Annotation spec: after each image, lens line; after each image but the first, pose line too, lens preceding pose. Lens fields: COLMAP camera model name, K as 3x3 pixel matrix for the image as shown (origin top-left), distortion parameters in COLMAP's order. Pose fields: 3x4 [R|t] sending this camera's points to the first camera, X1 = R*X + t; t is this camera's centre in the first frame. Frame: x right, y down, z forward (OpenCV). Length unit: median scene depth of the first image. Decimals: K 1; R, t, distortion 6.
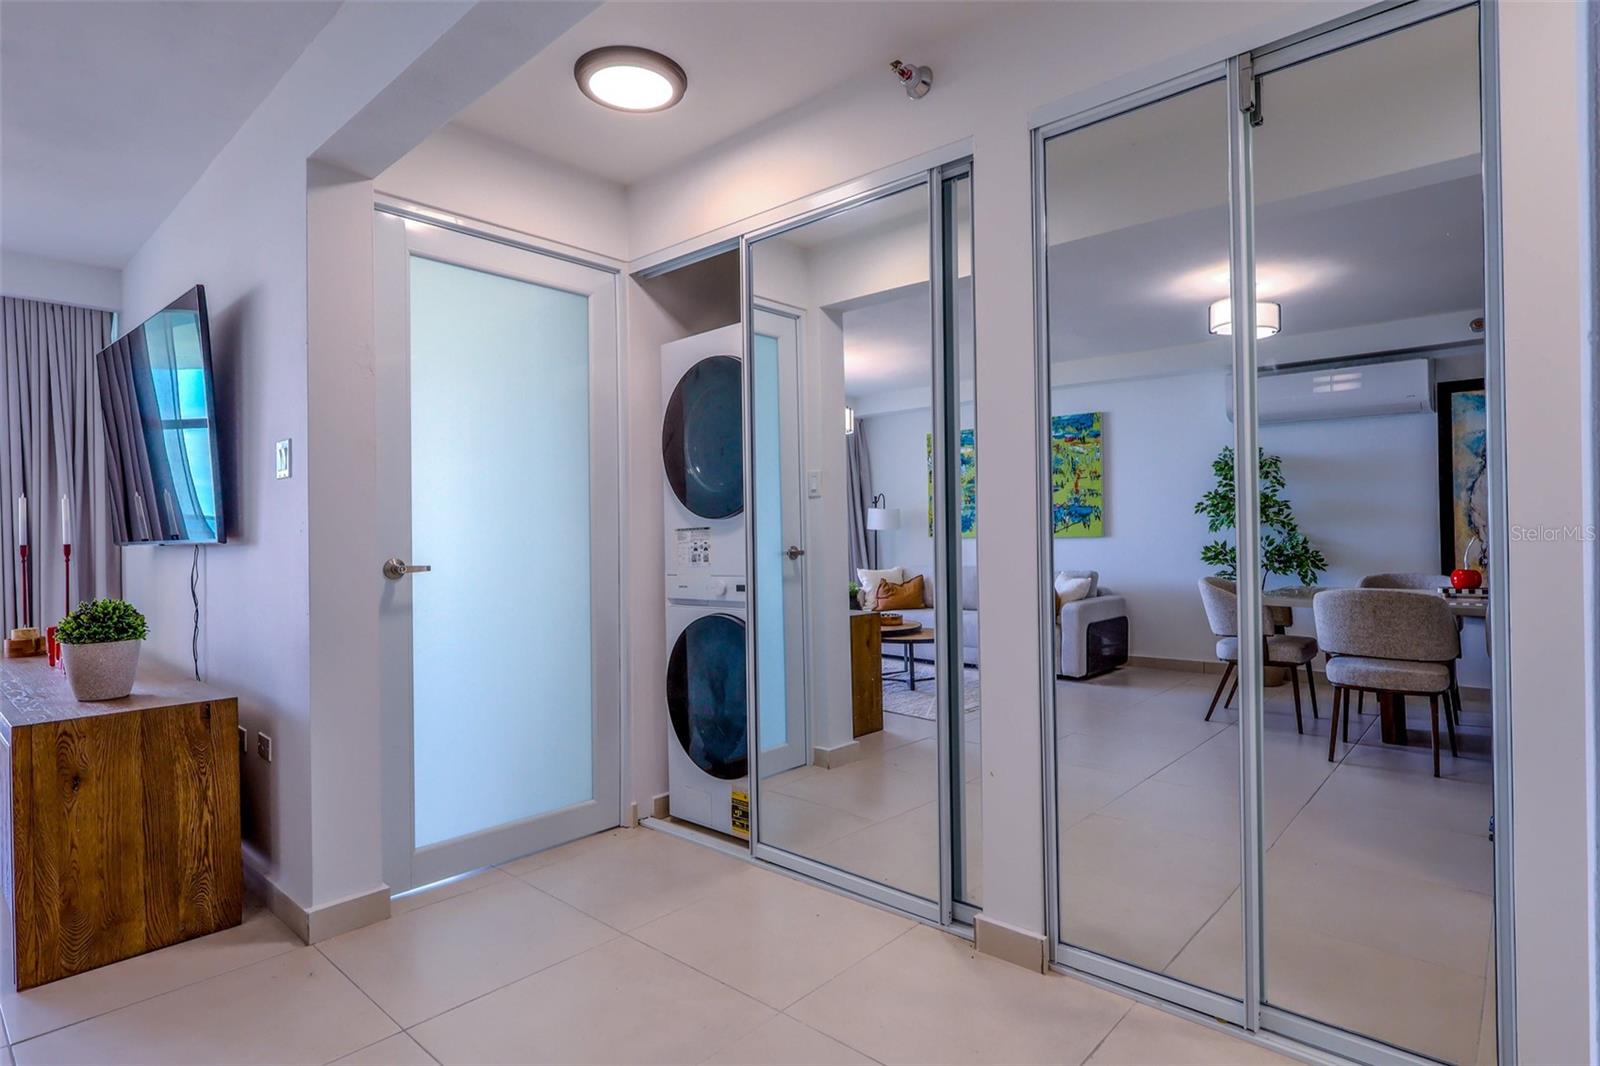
lens RADIAL K [[830.0, 0, 790.4], [0, 830.0, 536.3], [0, 0, 1]] dist [0.001061, -0.000054]
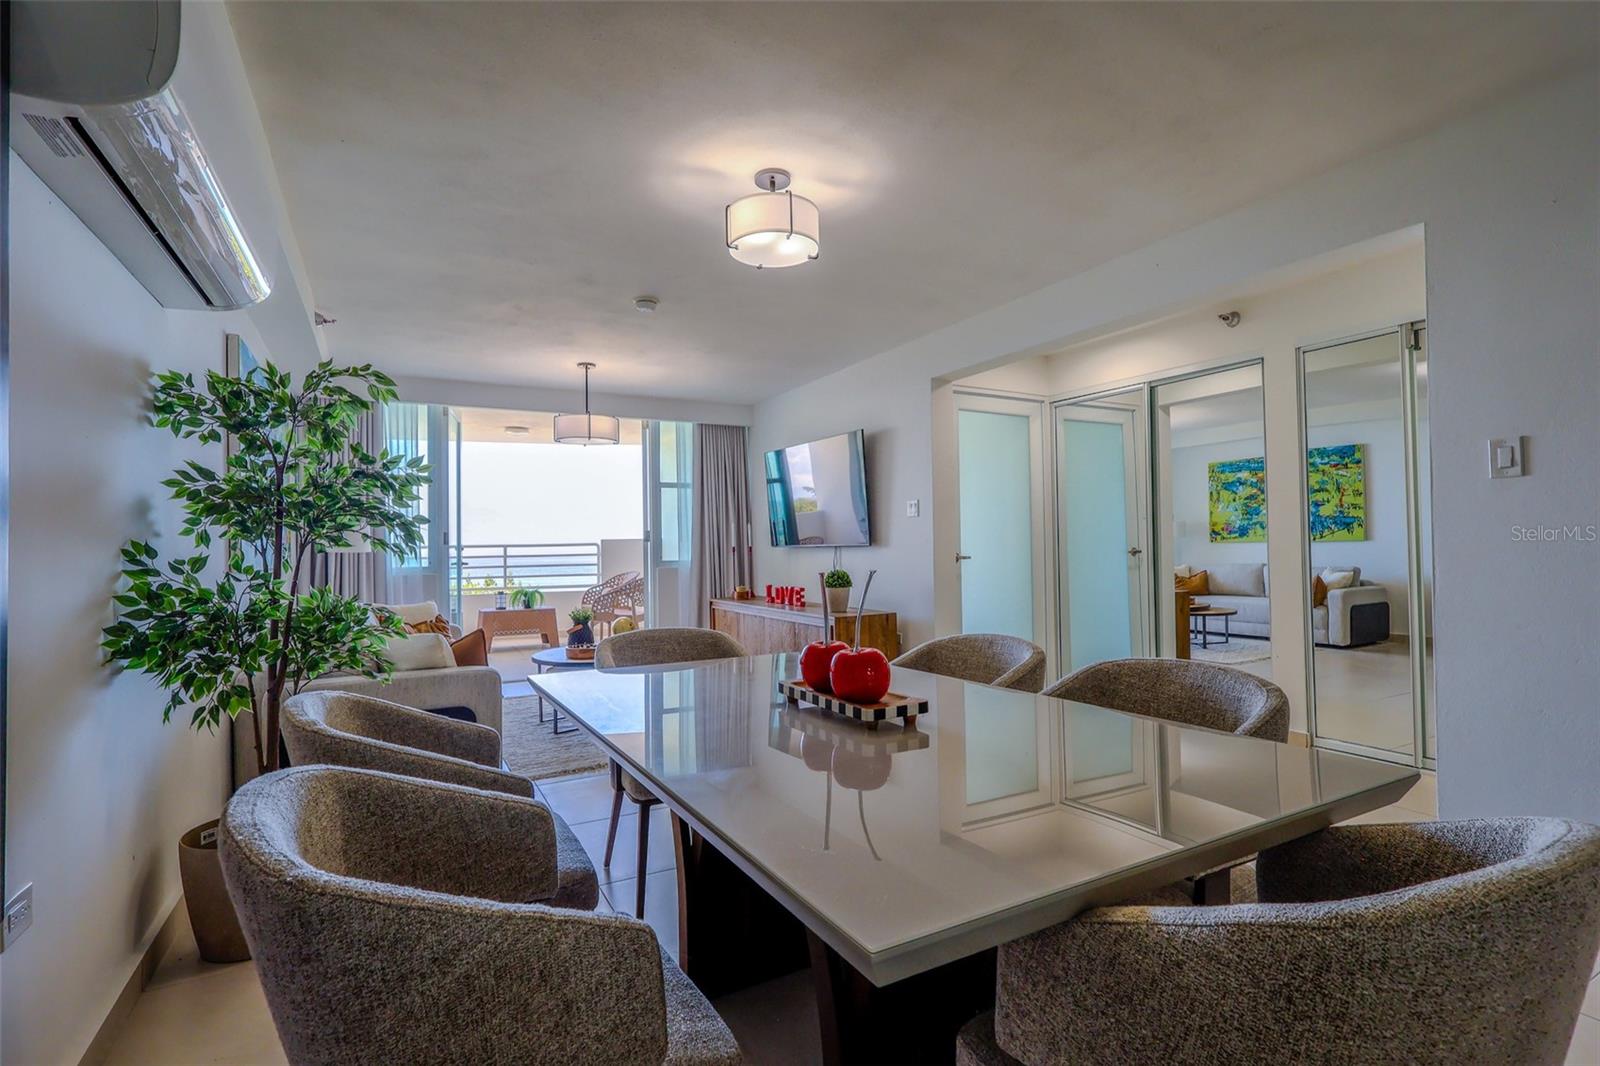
lens RADIAL K [[736.7, 0, 787.2], [0, 736.7, 534.3], [0, 0, 1]] dist [-0.013706, -0.001140]
pose [[0.945371, -0.008390, -0.325888, -0.175576], [0.004808, 0.999919, -0.011796, -0.000085], [0.325961, 0.009585, 0.945335, -0.623440]]
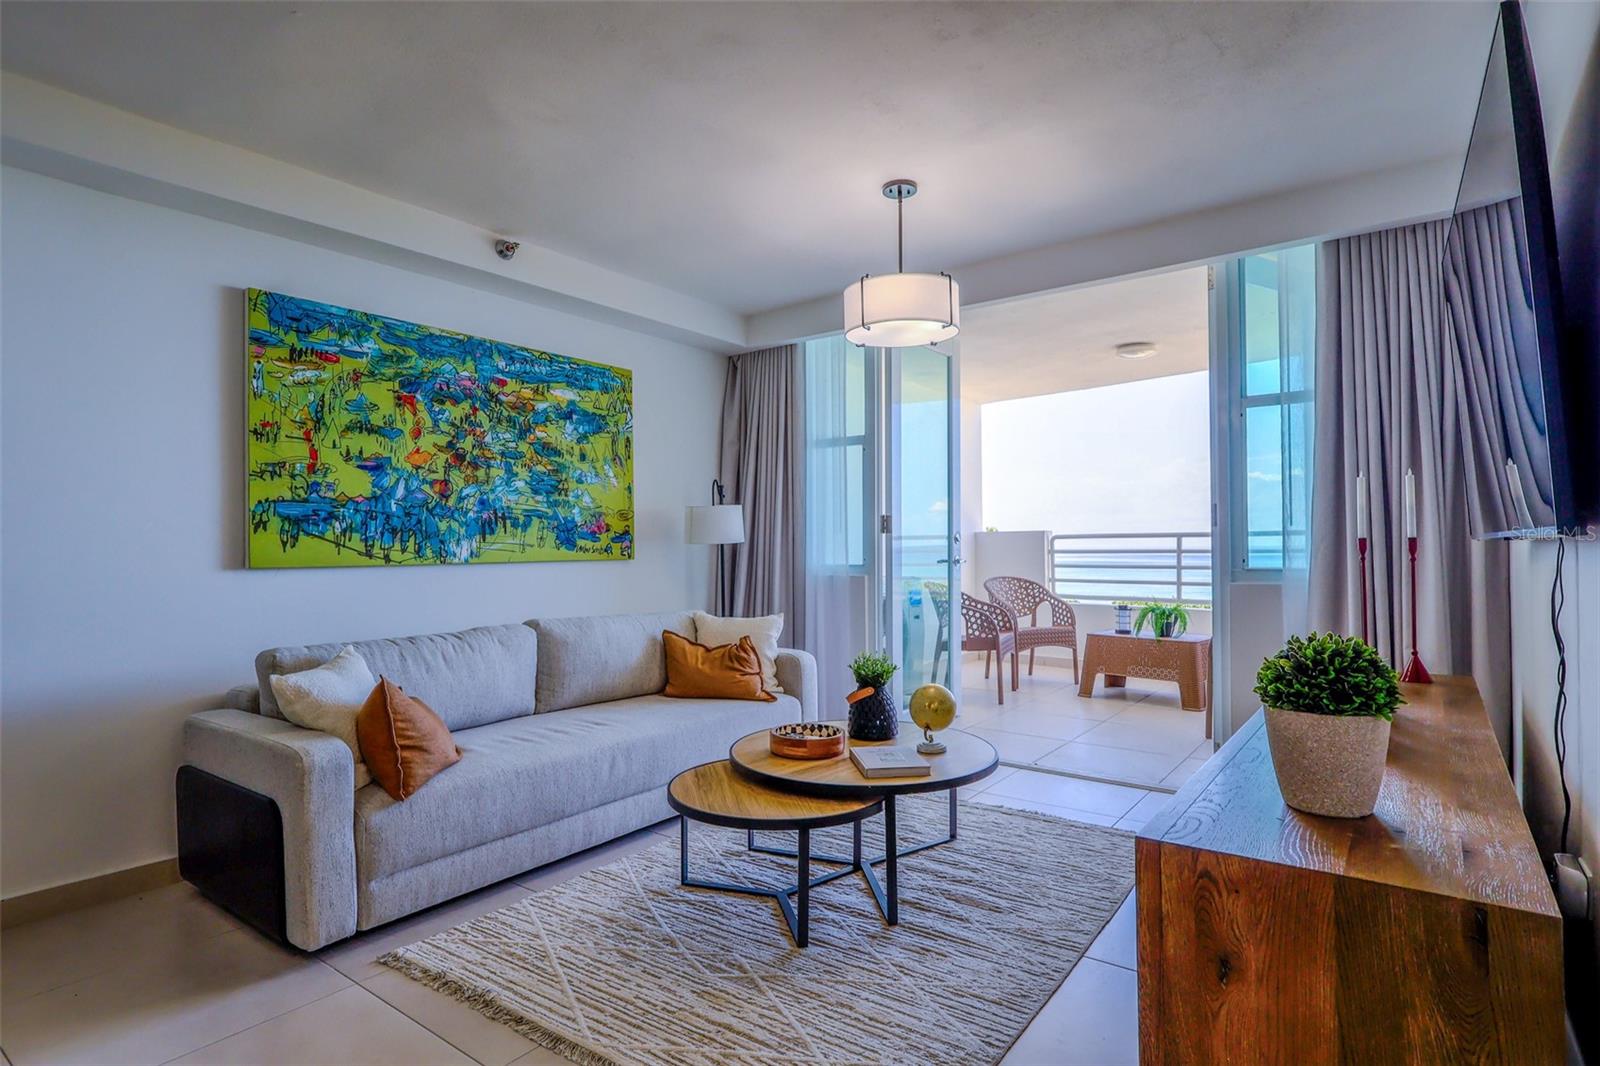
lens RADIAL K [[830.0, 0, 800.2], [0, 830.0, 535.0], [0, 0, 1]] dist [0.001061, -0.000054]
pose [[0.112497, -0.003350, -0.993646, -0.186917], [0.007178, 0.999971, -0.002559, 0.003902], [0.993626, -0.006845, 0.112518, 0.359856]]
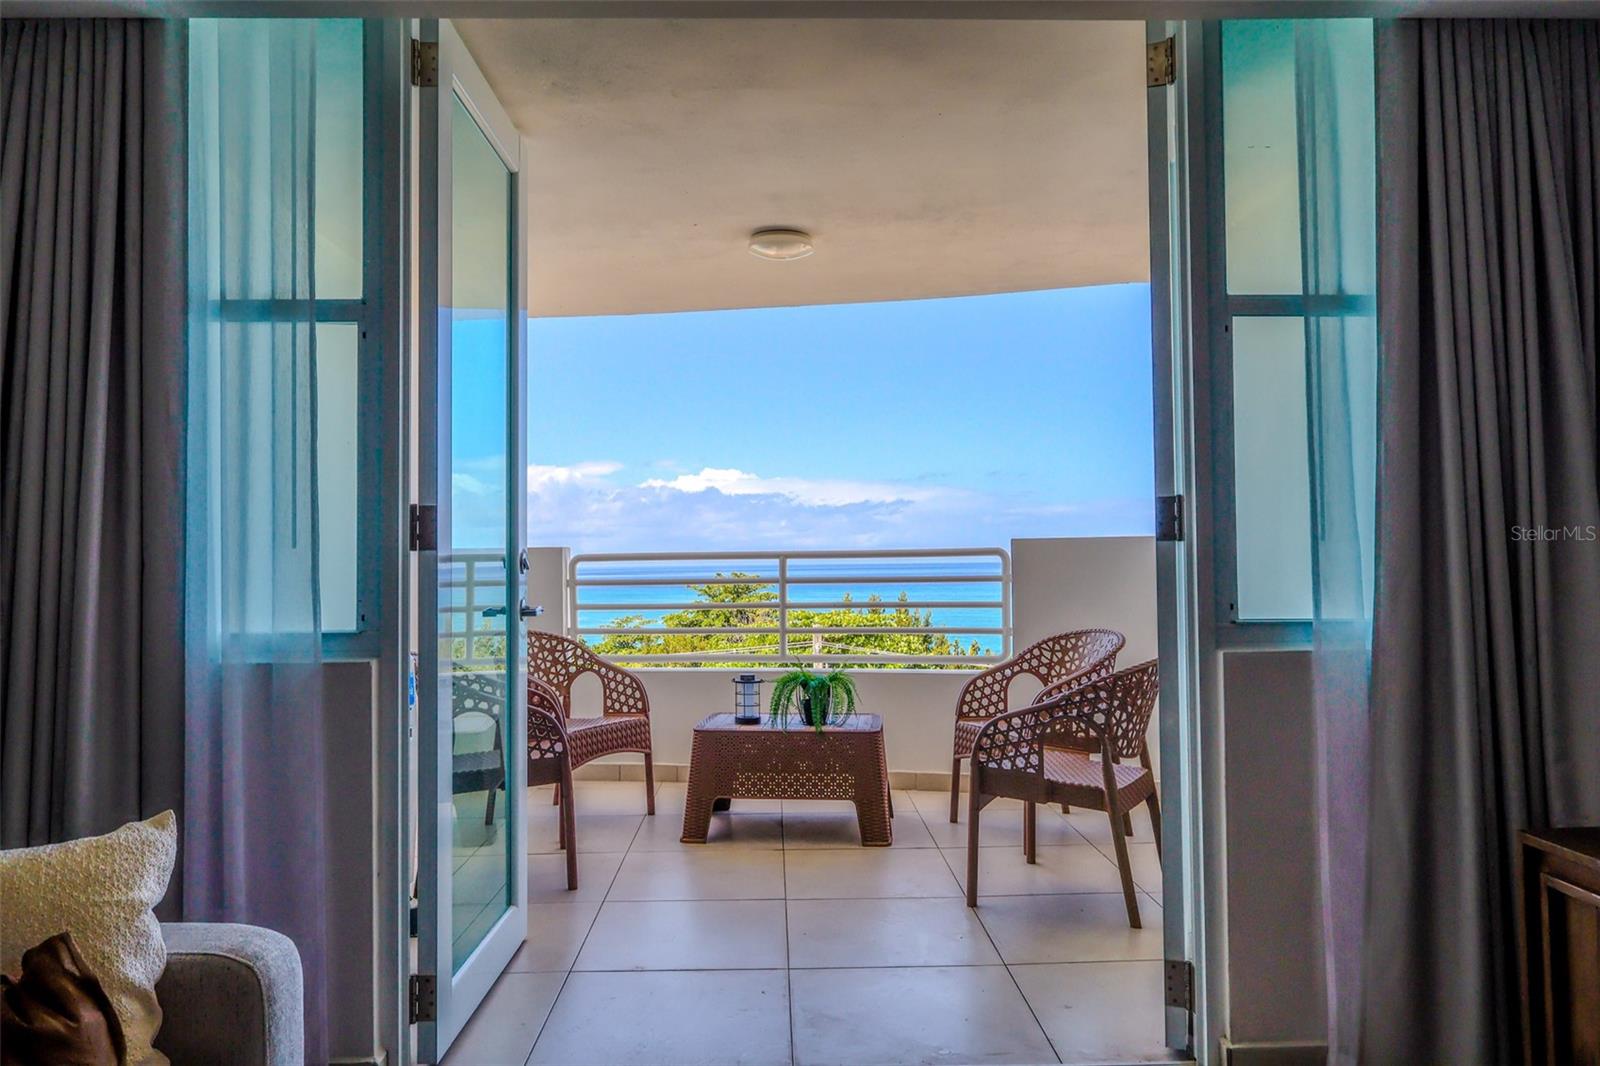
lens RADIAL K [[1098.6, 0, 805.5], [0, 1098.6, 523.4], [0, 0, 1]] dist [0.003853, 0.009874]
pose [[0.706833, -0.020724, -0.707077, -0.763327], [0.004256, 0.999677, -0.025046, 0.000135], [0.707368, 0.014695, 0.706693, 0.324769]]
